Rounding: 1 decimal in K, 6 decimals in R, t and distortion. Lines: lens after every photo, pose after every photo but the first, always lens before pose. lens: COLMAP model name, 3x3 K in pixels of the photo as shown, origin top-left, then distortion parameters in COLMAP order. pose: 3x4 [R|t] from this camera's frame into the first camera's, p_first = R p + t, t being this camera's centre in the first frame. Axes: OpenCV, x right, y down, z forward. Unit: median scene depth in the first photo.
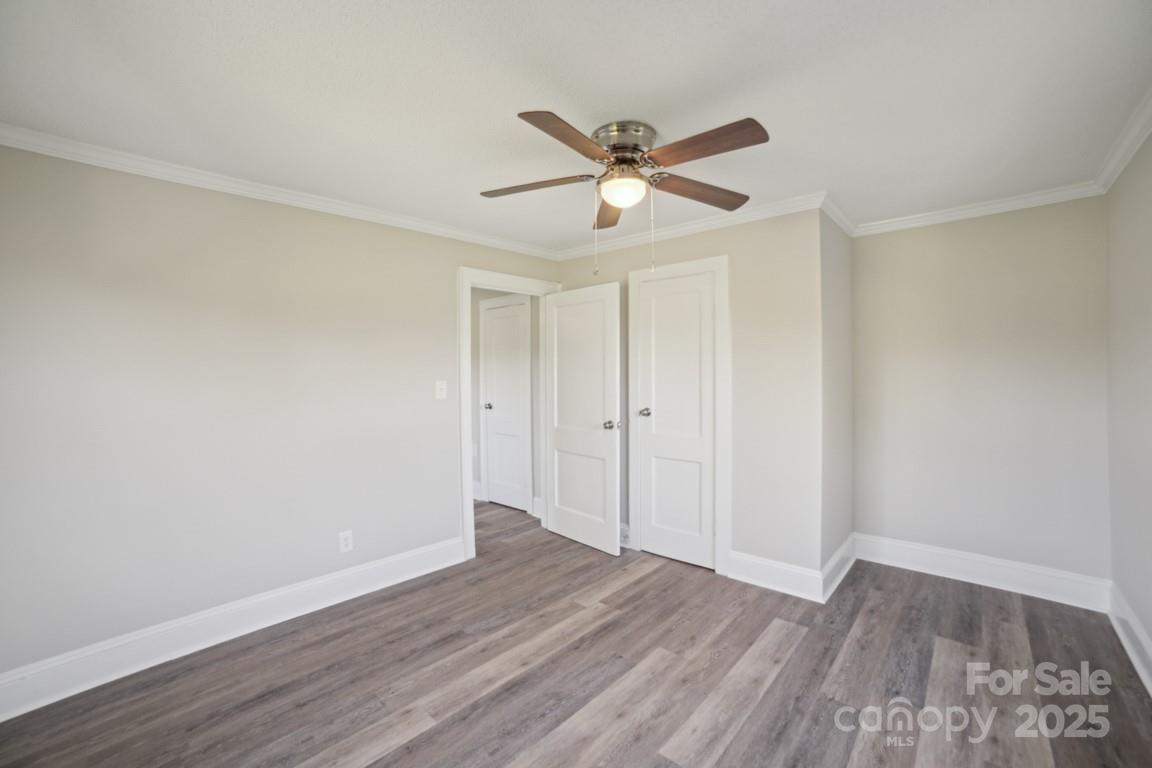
lens RADIAL K [[472.9, 0, 577.8], [0, 472.9, 370.7], [0, 0, 1]] dist [0.000242, 0.000072]
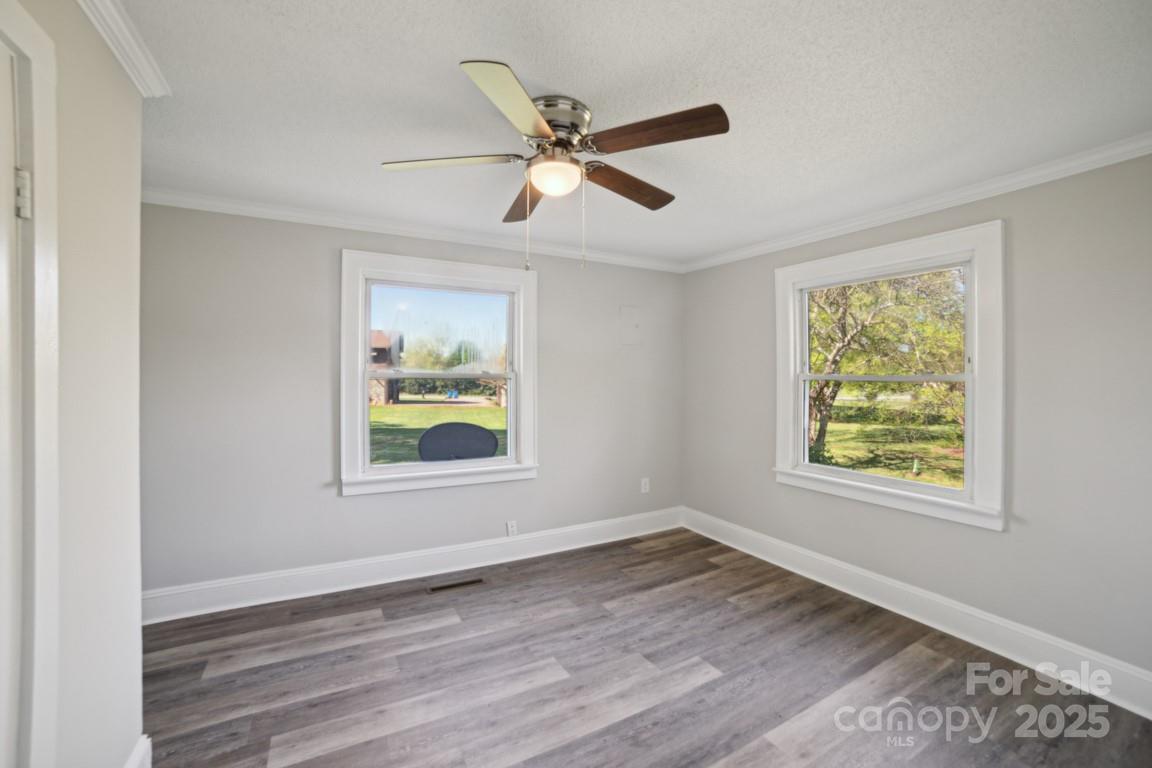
lens RADIAL K [[472.9, 0, 577.8], [0, 472.9, 370.7], [0, 0, 1]] dist [0.000242, 0.000072]
pose [[-0.938757, -0.000814, 0.344578, -0.250517], [0.001525, 0.999978, 0.006516, -0.026828], [-0.344576, 0.006642, -0.938735, 1.883164]]
